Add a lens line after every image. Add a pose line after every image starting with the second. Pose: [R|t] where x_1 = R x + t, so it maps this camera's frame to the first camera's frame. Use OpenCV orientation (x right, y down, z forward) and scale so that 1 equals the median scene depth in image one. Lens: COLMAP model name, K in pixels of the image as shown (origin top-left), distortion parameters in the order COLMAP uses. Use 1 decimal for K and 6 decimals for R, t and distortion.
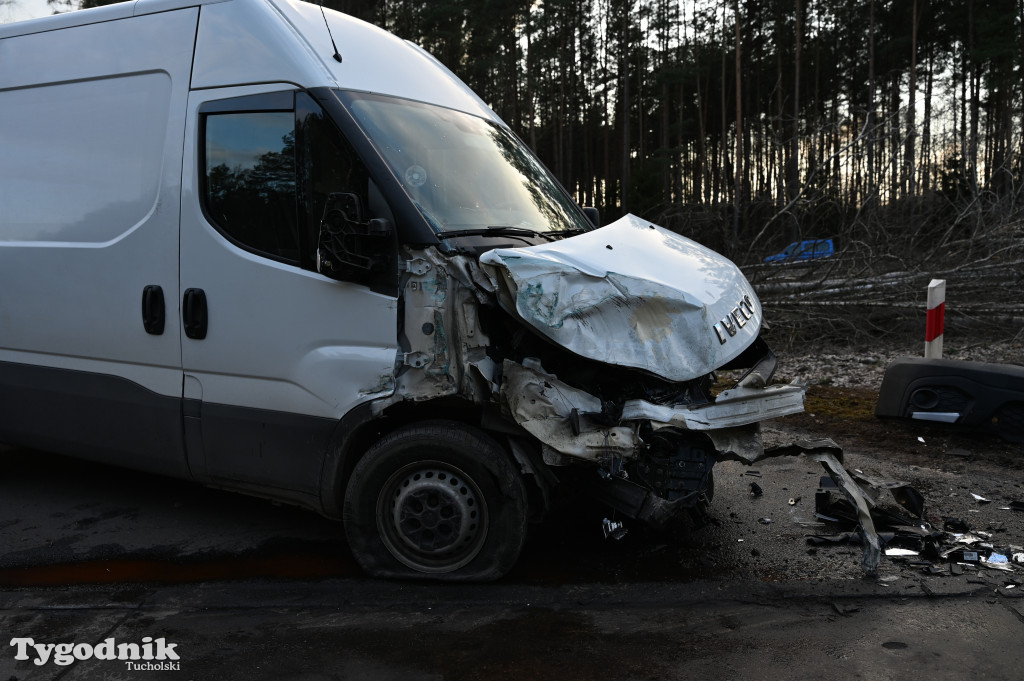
lens RADIAL K [[815.2, 0, 512.0], [0, 815.2, 340.5], [0, 0, 1]] dist [-0.004624, -0.008310]
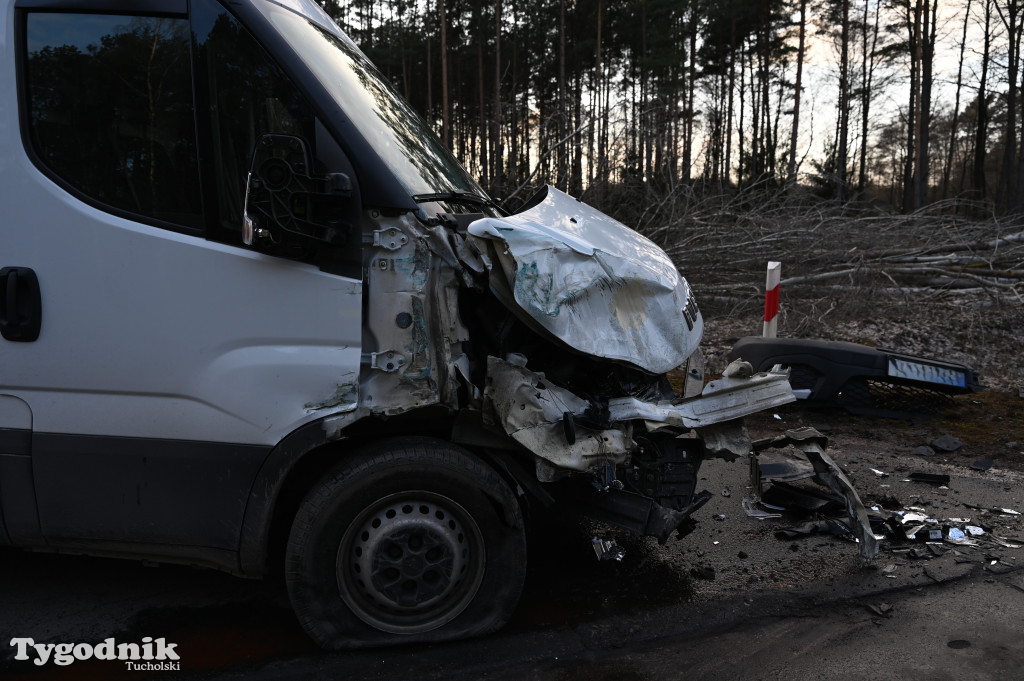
lens RADIAL K [[814.5, 0, 512.0], [0, 814.5, 340.5], [0, 0, 1]] dist [-0.012439, 0.007690]
pose [[0.933425, -0.028479, 0.357641, -0.275502], [0.020806, 0.999464, 0.025283, -0.012446], [-0.358169, -0.016159, 0.933517, 0.241322]]
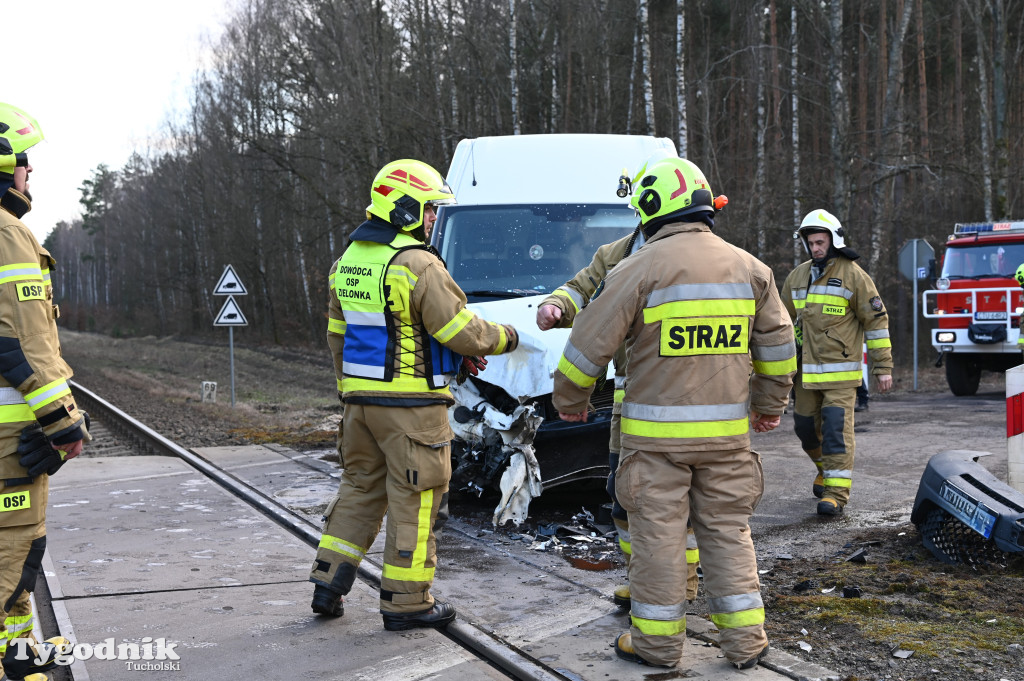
lens RADIAL K [[1415.7, 0, 512.0], [0, 1415.7, 340.5], [0, 0, 1]] dist [0.007081, 0.004477]
pose [[0.408973, 0.056955, -0.910767, 2.622521], [-0.119943, 0.992747, 0.008223, -0.076999], [0.904630, 0.105877, 0.412838, -0.063298]]
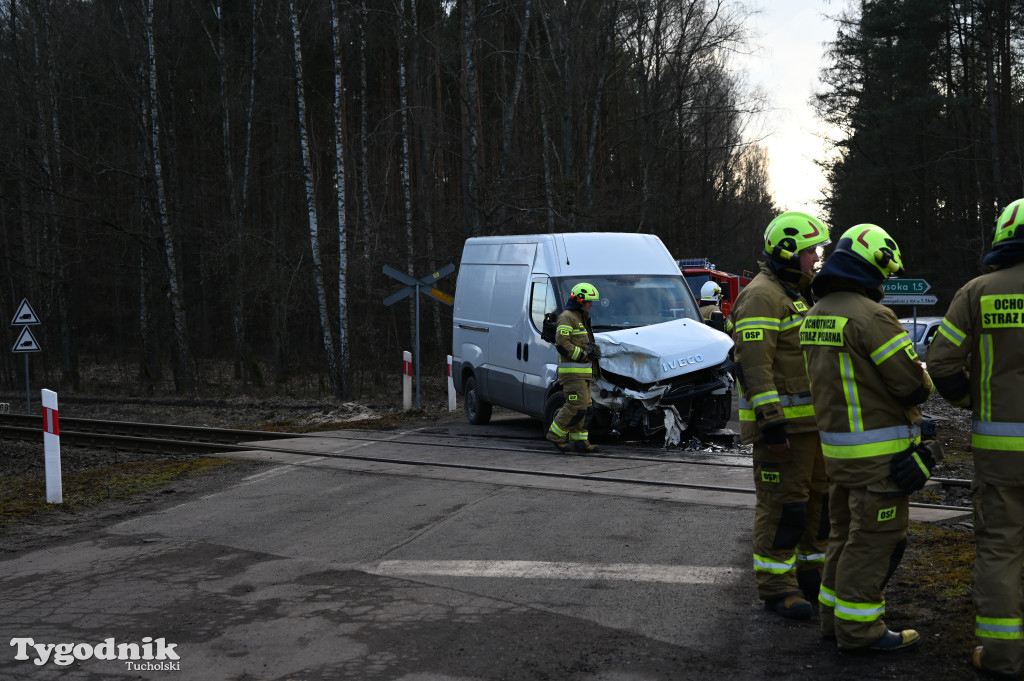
lens RADIAL K [[1450.4, 0, 512.0], [0, 1450.4, 340.5], [0, 0, 1]] dist [0.006119, 0.001217]
pose [[0.713074, 0.033477, -0.700289, 3.466669], [-0.085904, 0.995505, -0.039883, 0.146695], [0.695806, 0.088597, 0.712745, -2.936698]]
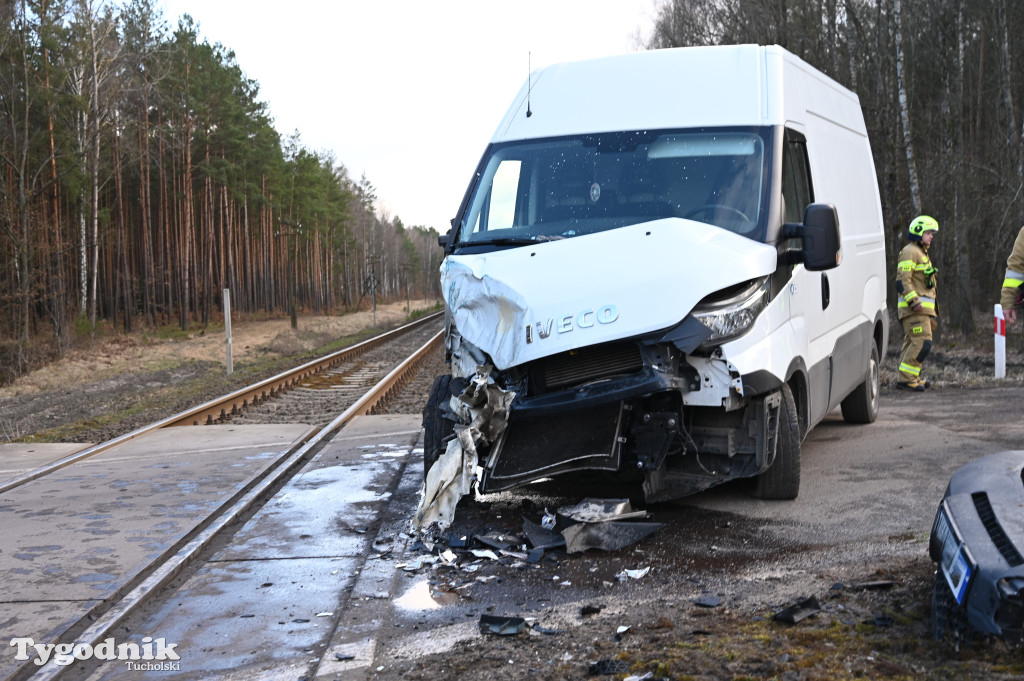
lens RADIAL K [[1276.8, 0, 512.0], [0, 1276.8, 340.5], [0, 0, 1]] dist [0.007366, -0.002944]
pose [[0.081960, 0.078061, -0.993574, 2.138965], [-0.099096, 0.992626, 0.069812, -0.127972], [0.991697, 0.092737, 0.089091, 0.895380]]
